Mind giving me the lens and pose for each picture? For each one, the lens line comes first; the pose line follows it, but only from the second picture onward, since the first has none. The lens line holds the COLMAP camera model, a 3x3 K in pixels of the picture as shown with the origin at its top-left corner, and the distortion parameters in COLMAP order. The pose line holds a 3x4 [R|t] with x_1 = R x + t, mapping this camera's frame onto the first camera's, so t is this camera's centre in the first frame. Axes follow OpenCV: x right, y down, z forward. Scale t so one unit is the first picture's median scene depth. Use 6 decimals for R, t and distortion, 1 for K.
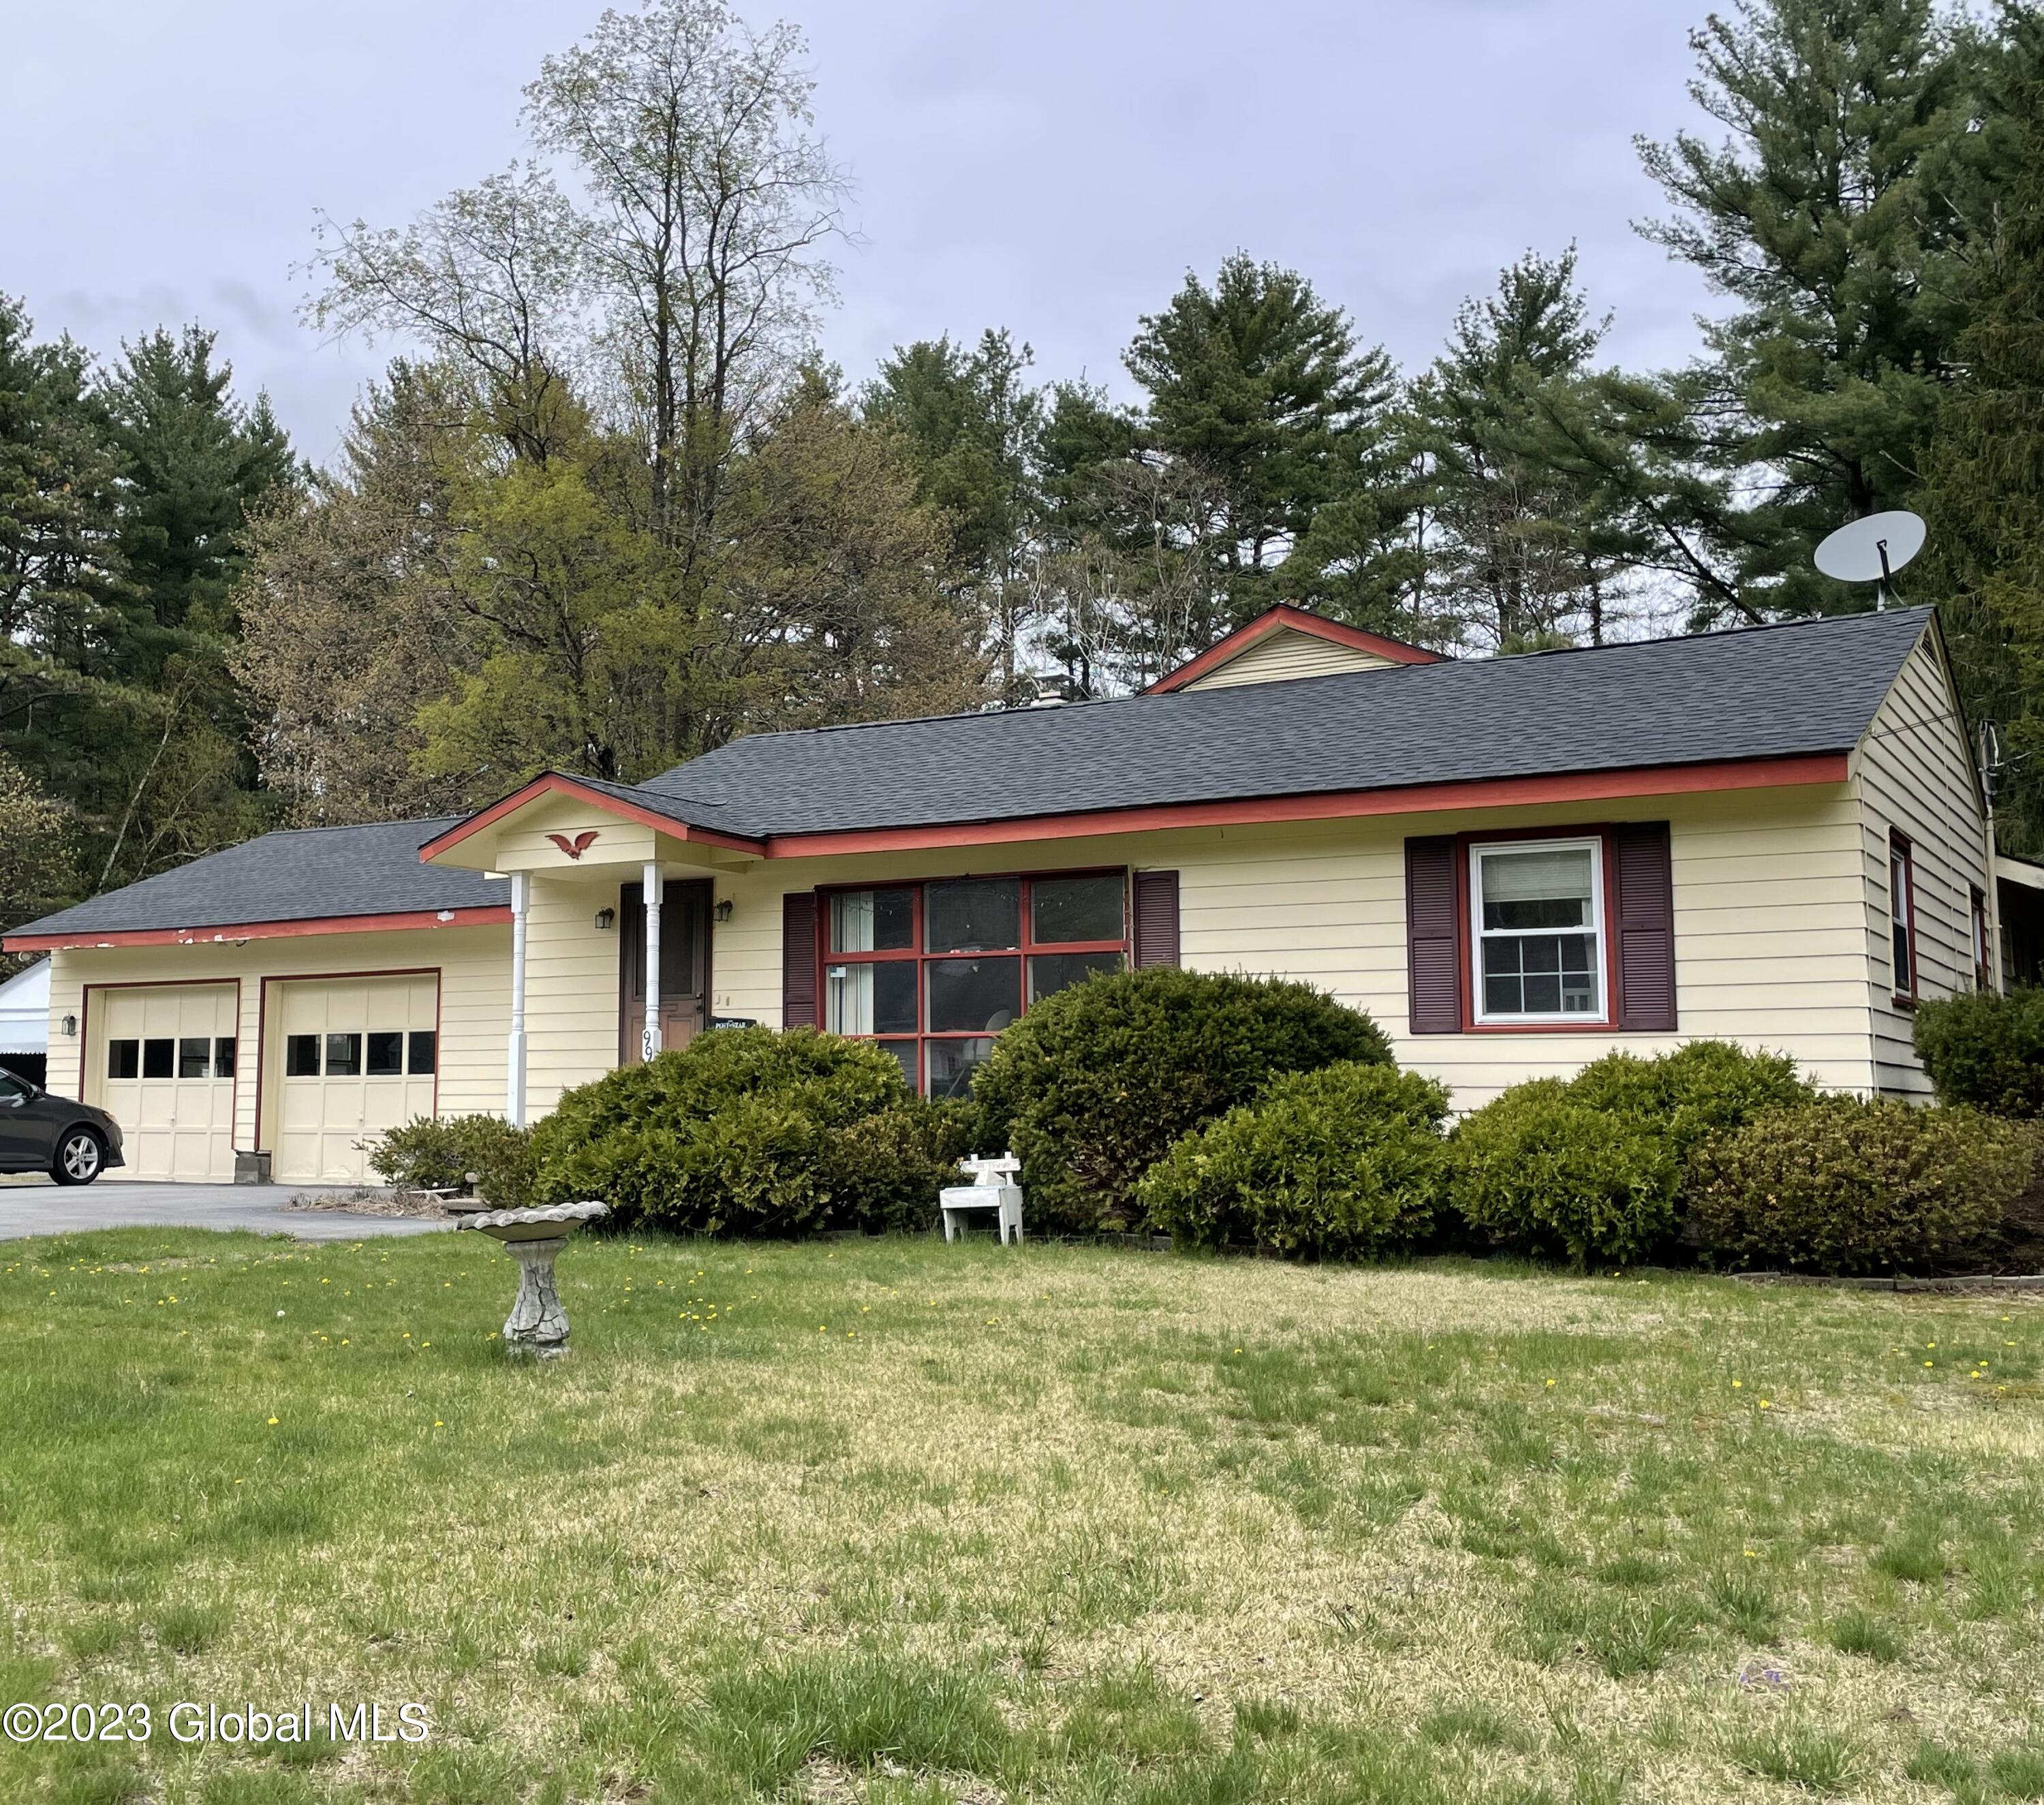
lens RADIAL K [[2198.8, 0, 1019.4], [0, 2198.8, 889.1], [0, 0, 1]] dist [0.052635, 0.000000]
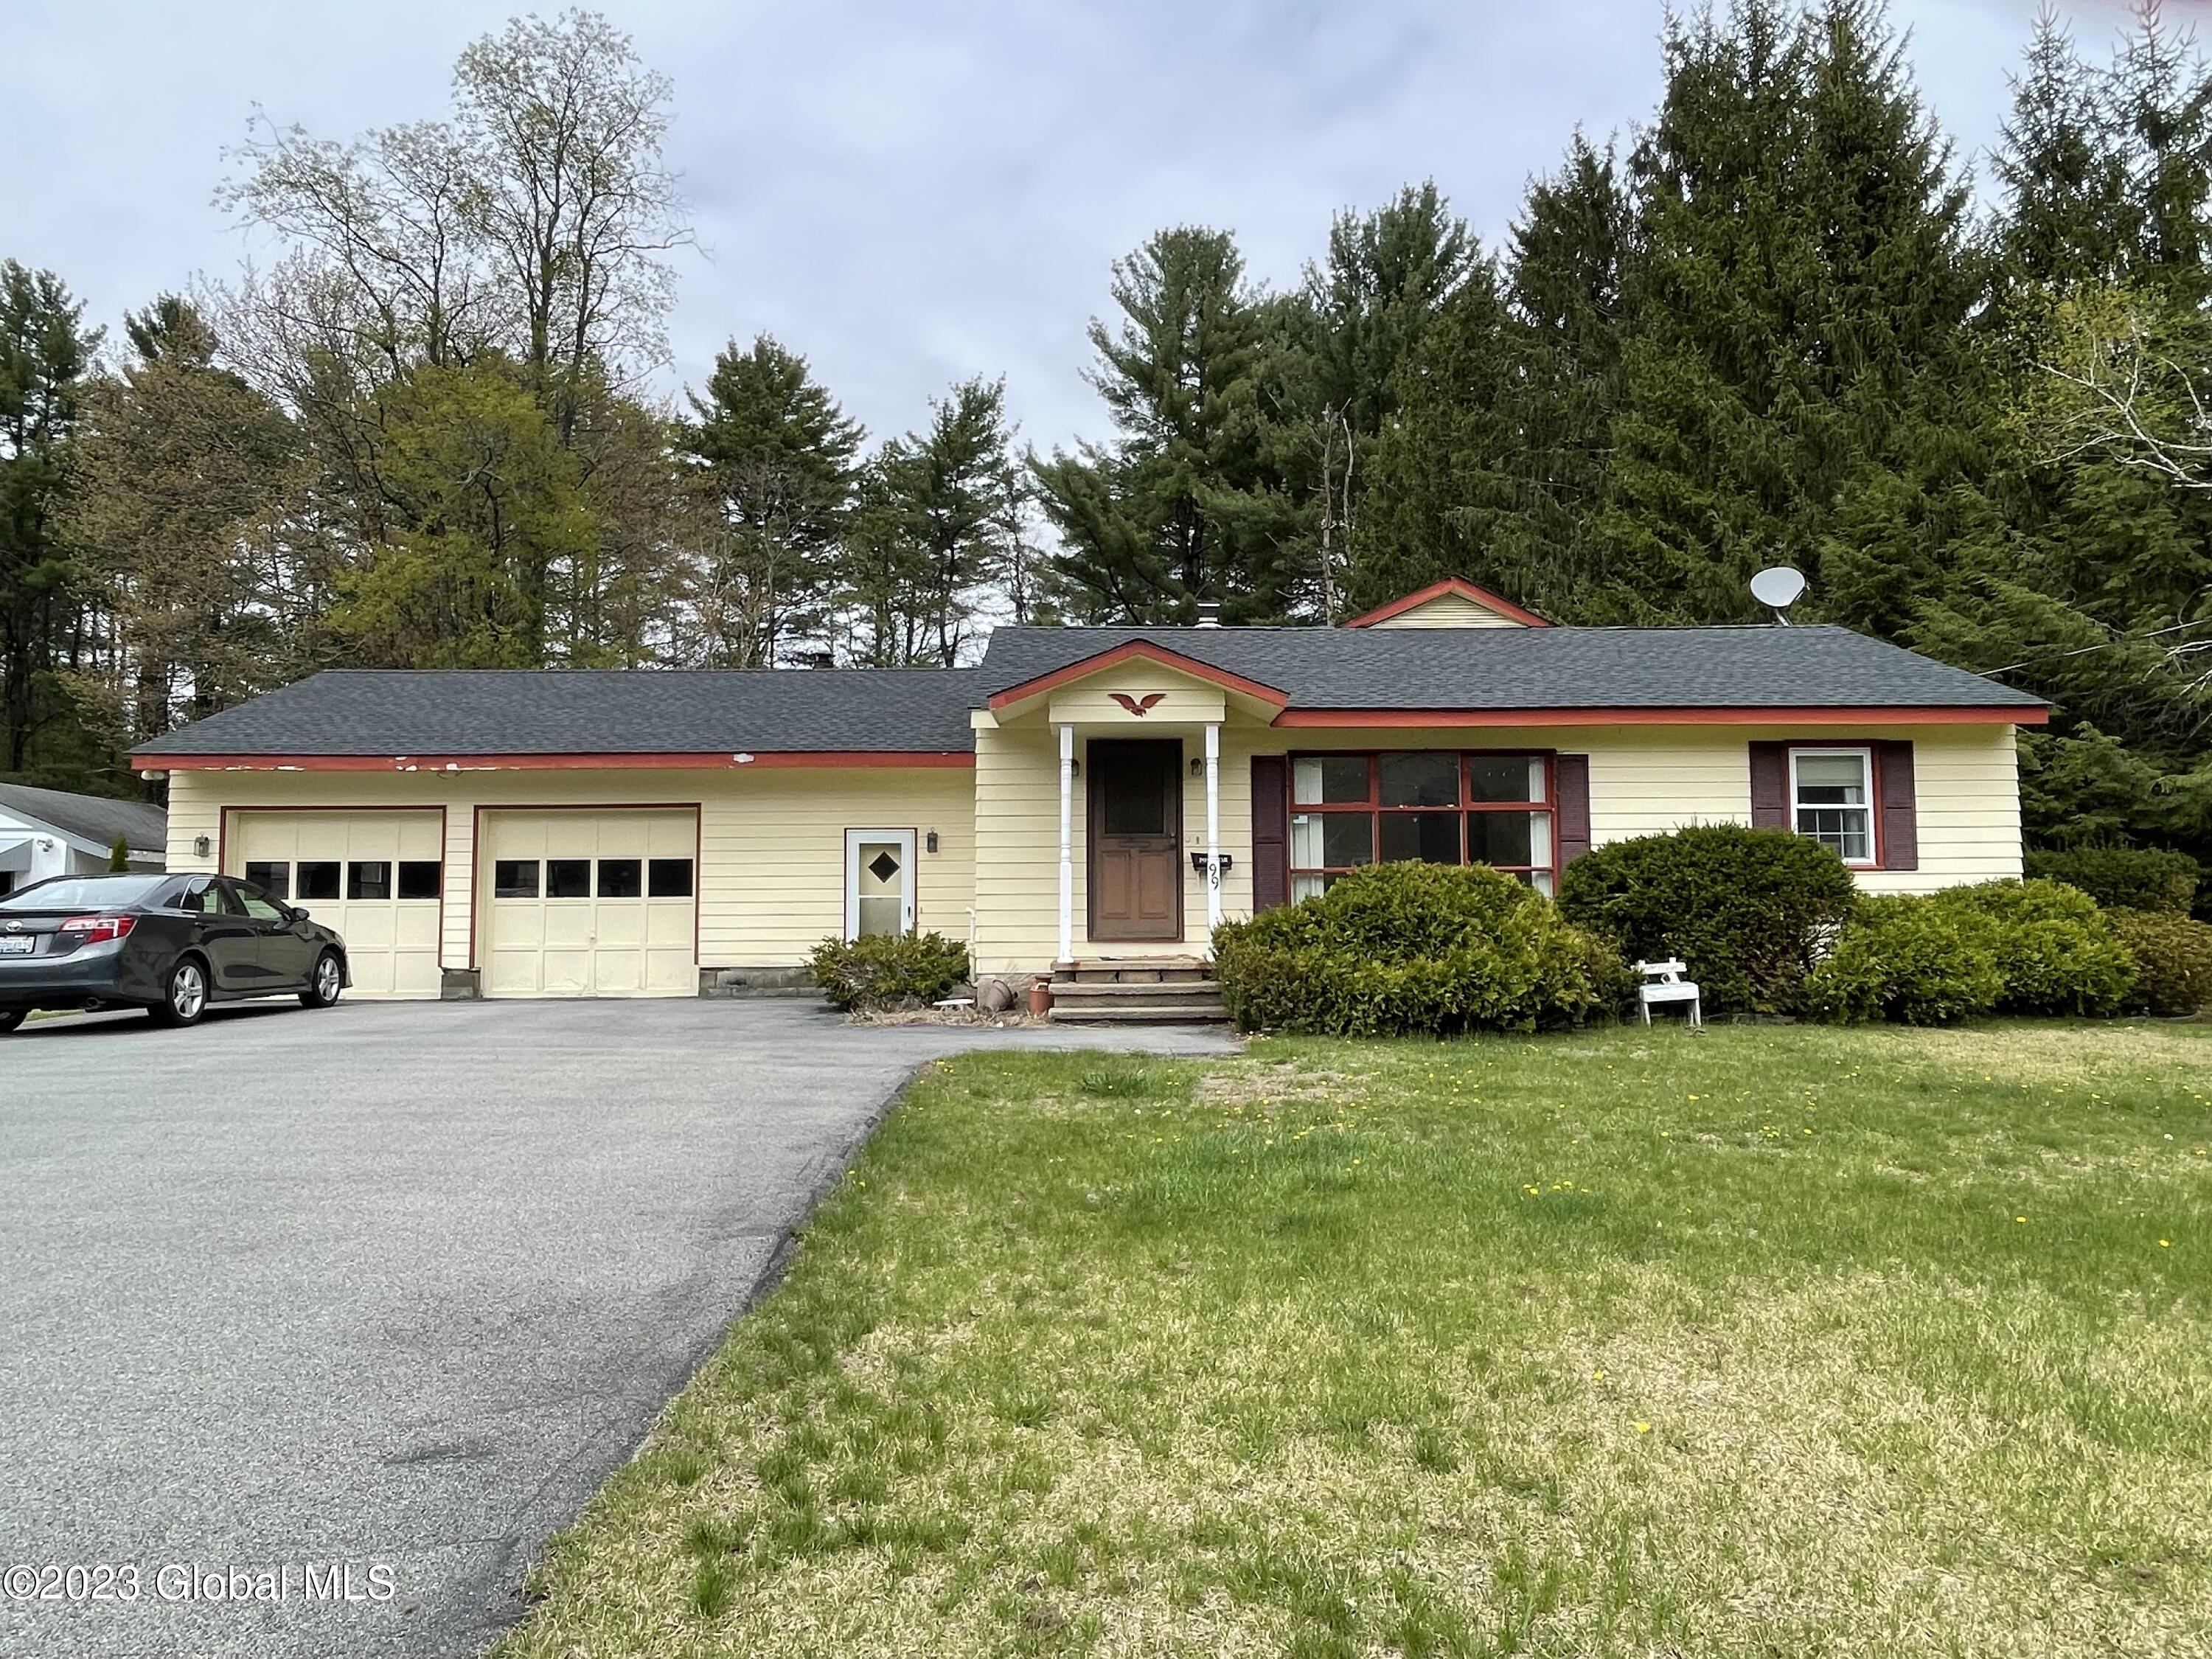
lens RADIAL K [[1339.3, 0, 1107.2], [0, 1339.3, 818.7], [0, 0, 1]] dist [0.003610, 0.004048]
pose [[0.844562, 0.030124, 0.534609, -0.592509], [-0.045307, 0.998856, 0.015291, 0.030847], [-0.533537, -0.037135, 0.844961, 0.400430]]
